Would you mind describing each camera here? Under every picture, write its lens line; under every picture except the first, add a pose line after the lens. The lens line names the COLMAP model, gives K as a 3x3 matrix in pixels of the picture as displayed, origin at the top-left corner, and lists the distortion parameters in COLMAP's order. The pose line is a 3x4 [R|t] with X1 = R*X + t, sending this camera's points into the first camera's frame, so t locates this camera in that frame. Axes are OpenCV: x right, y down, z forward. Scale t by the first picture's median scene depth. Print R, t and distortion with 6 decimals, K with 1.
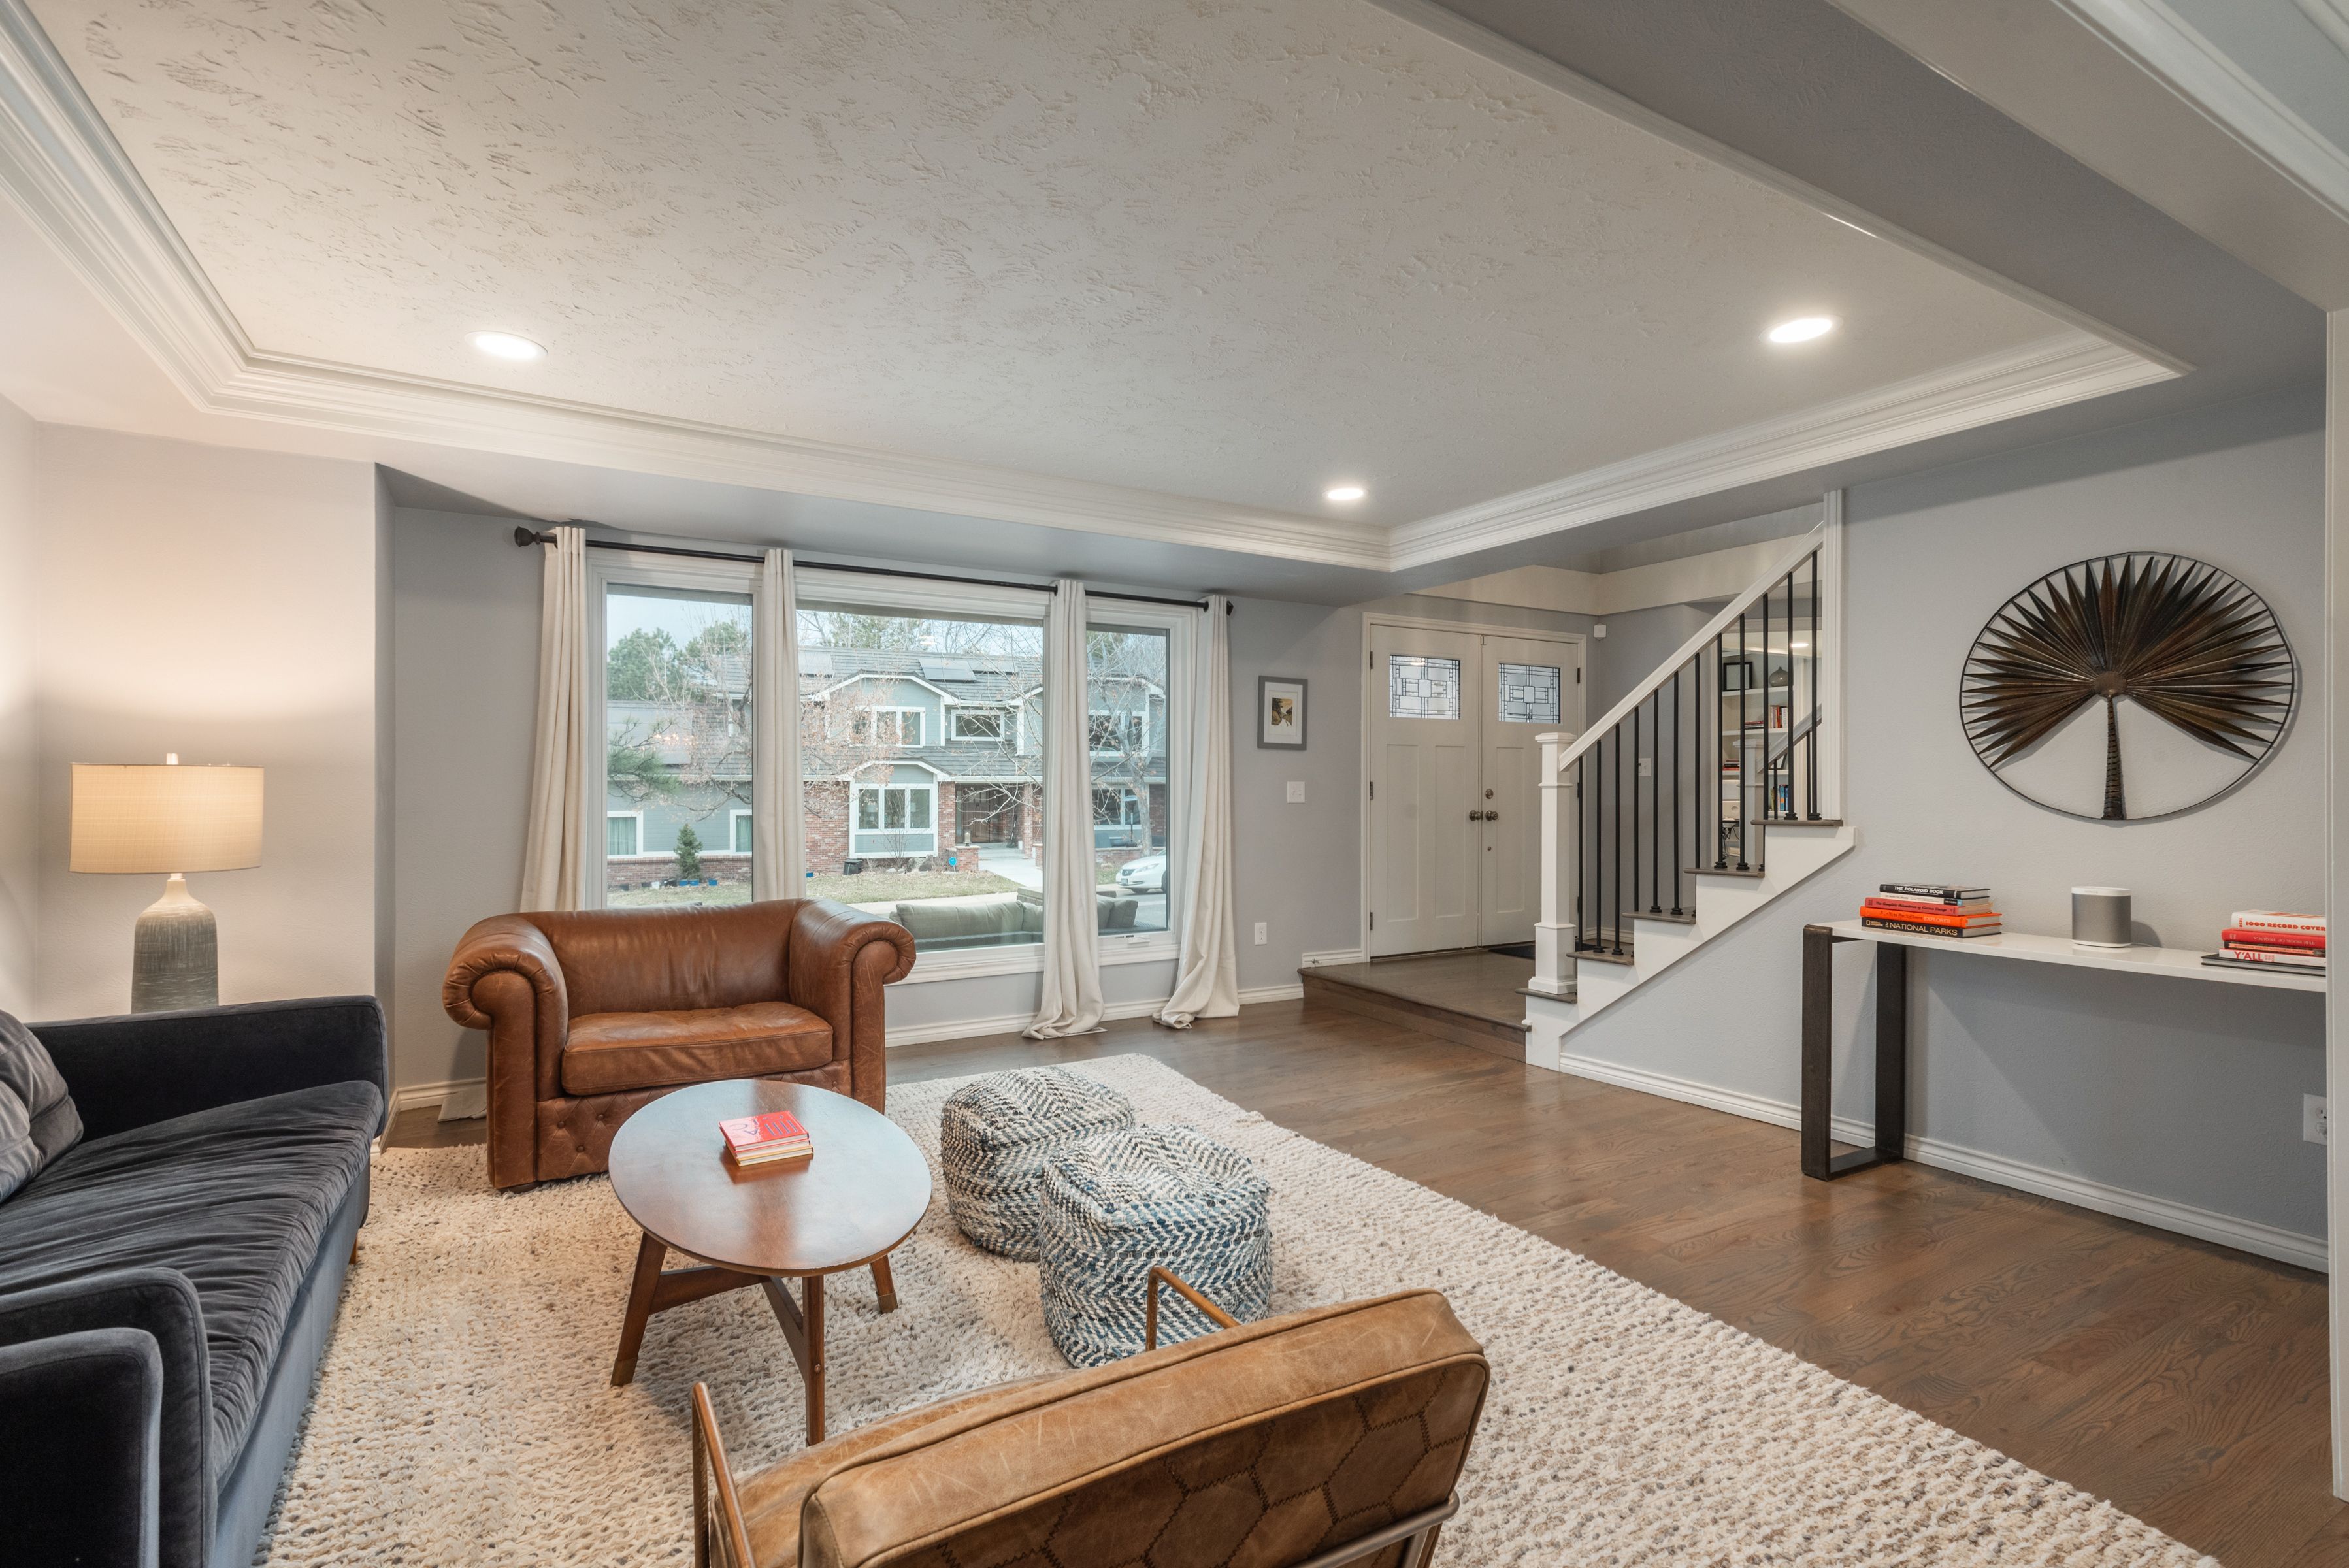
lens RADIAL K [[1096.0, 0, 1176.9], [0, 1096.0, 778.2], [0, 0, 1]] dist [0.011491, -0.003702]
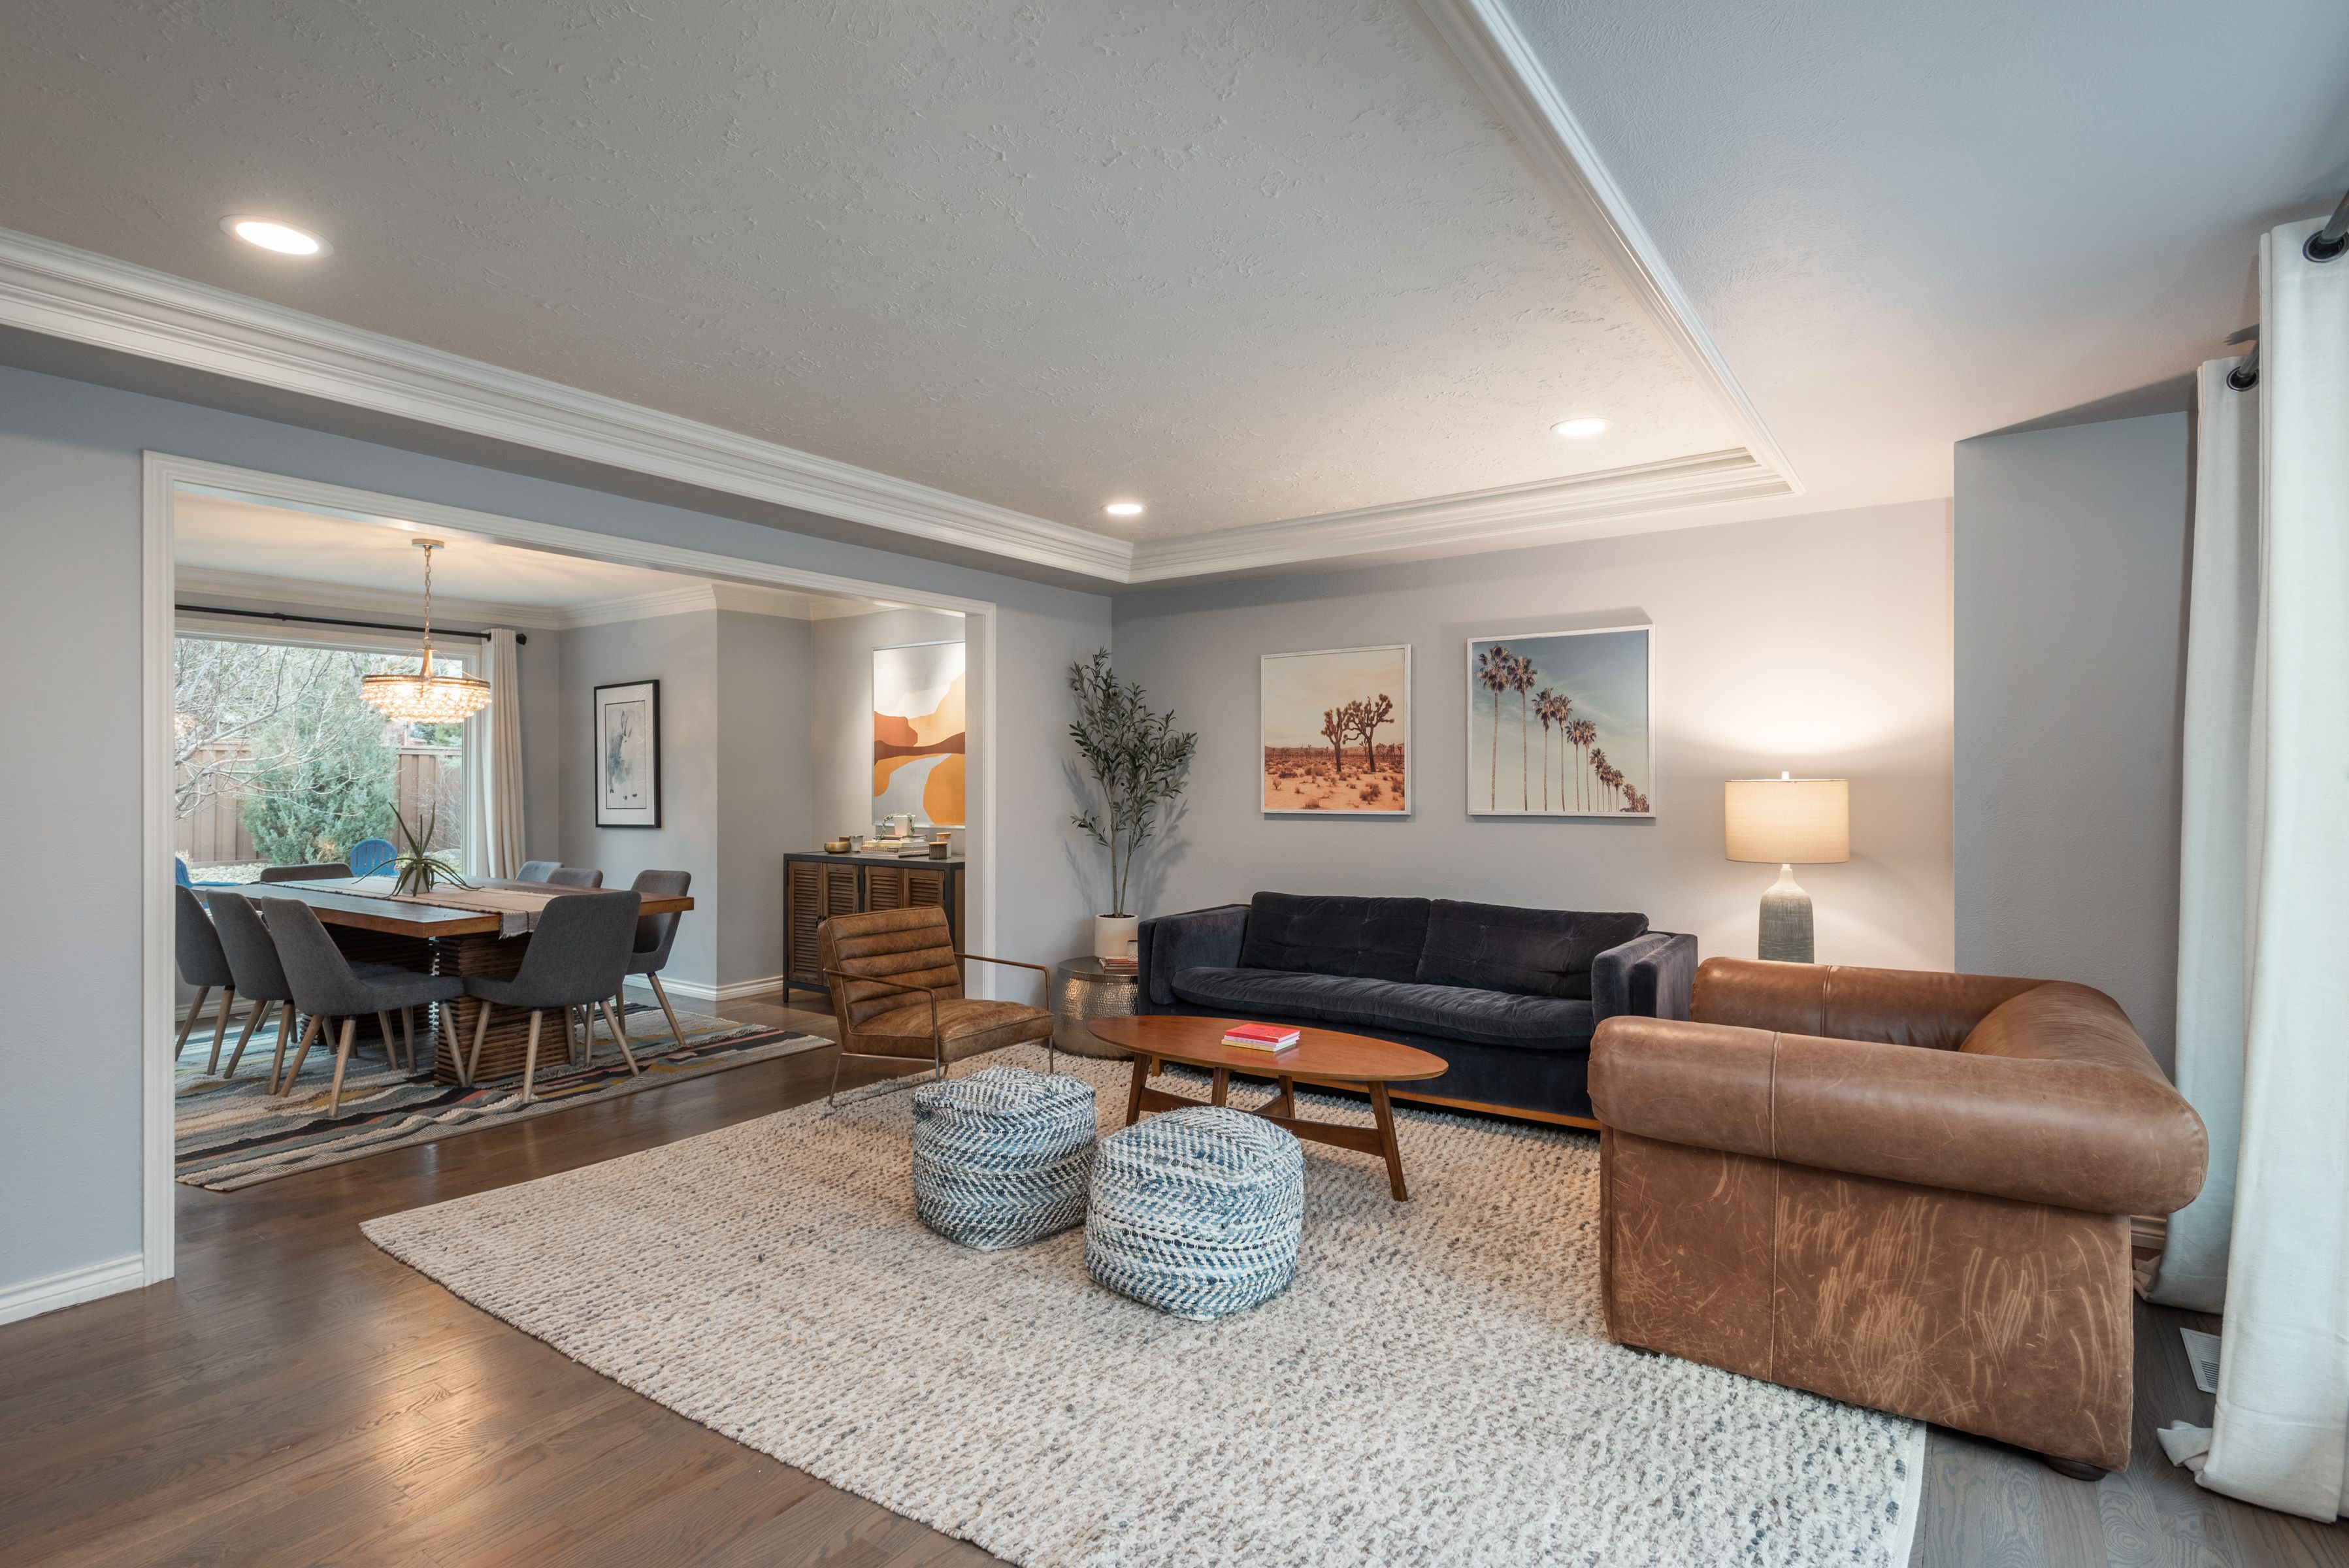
lens RADIAL K [[1139.0, 0, 1183.4], [0, 1139.0, 794.9], [0, 0, 1]] dist [-0.002046, -0.000318]
pose [[-0.905352, -0.001004, -0.424662, 0.189073], [-0.001206, 0.999999, 0.000207, 0.003661], [0.424661, 0.000700, -0.905352, 1.207731]]
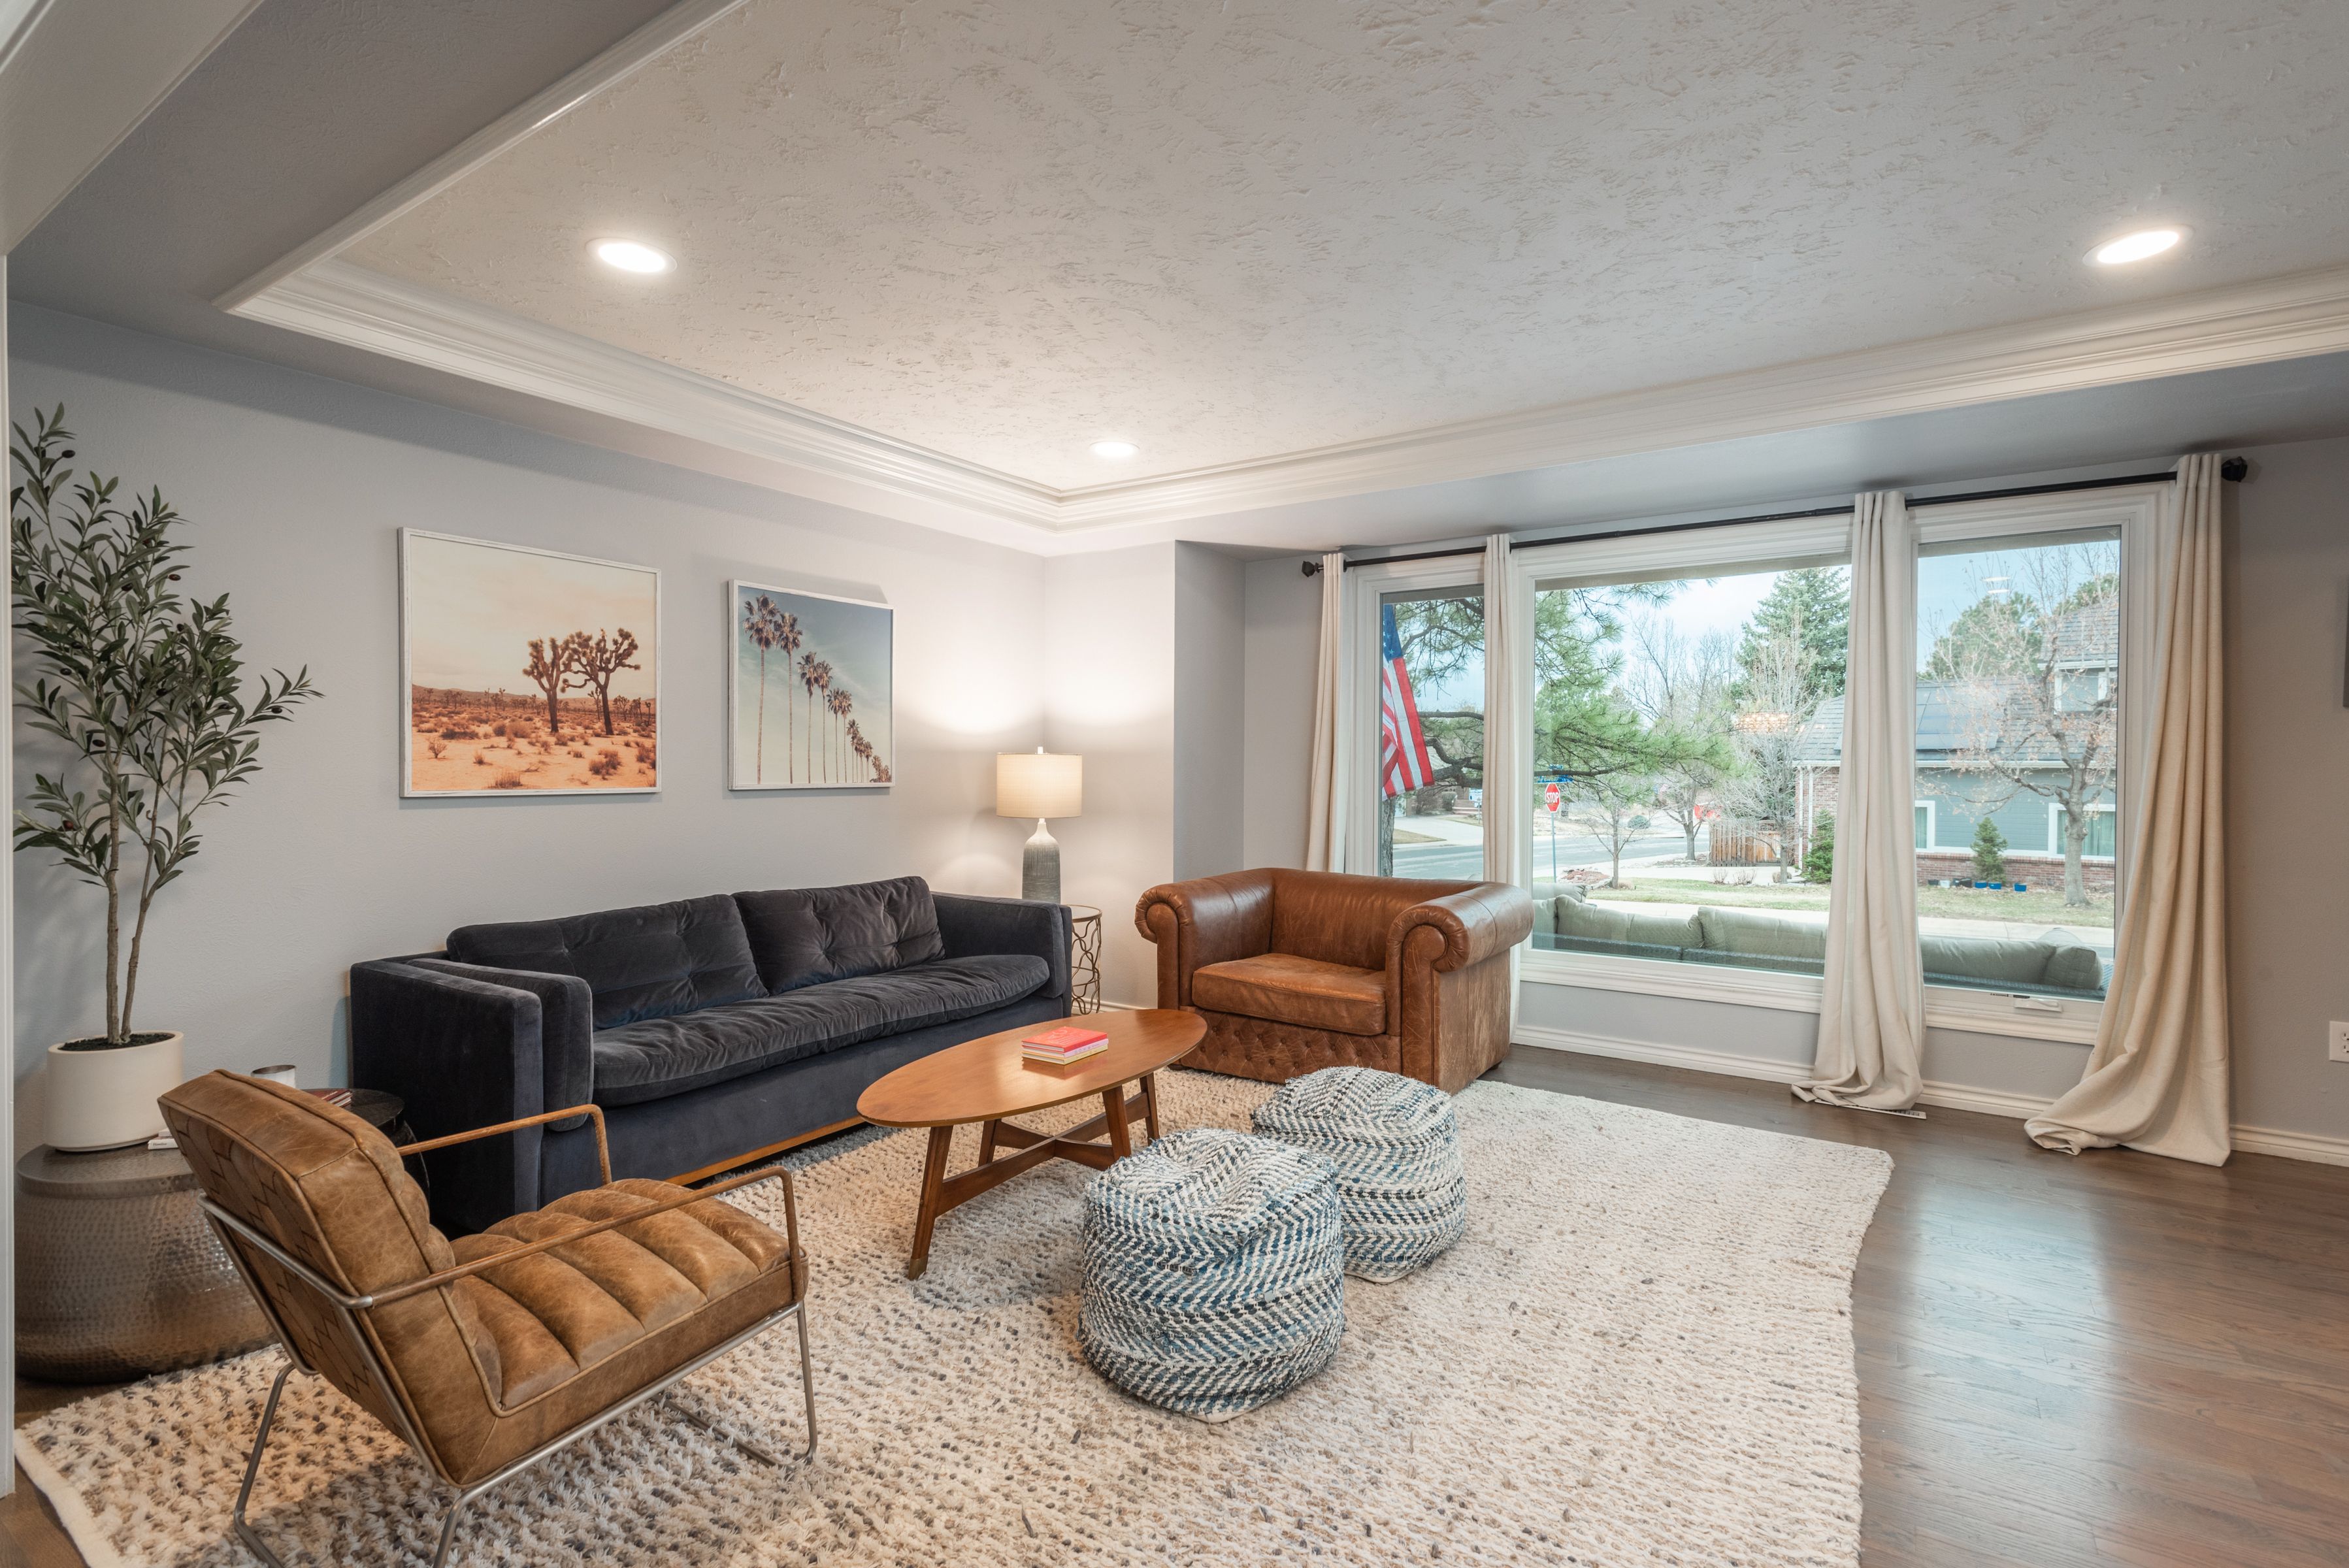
lens RADIAL K [[1096.0, 0, 1177.4], [0, 1096.0, 780.2], [0, 0, 1]] dist [0.011491, -0.003702]
pose [[0.432364, 0.012055, -0.901619, 0.423010], [-0.000025, 0.999911, 0.013358, 0.002947], [0.901699, -0.005753, 0.432325, 0.298705]]
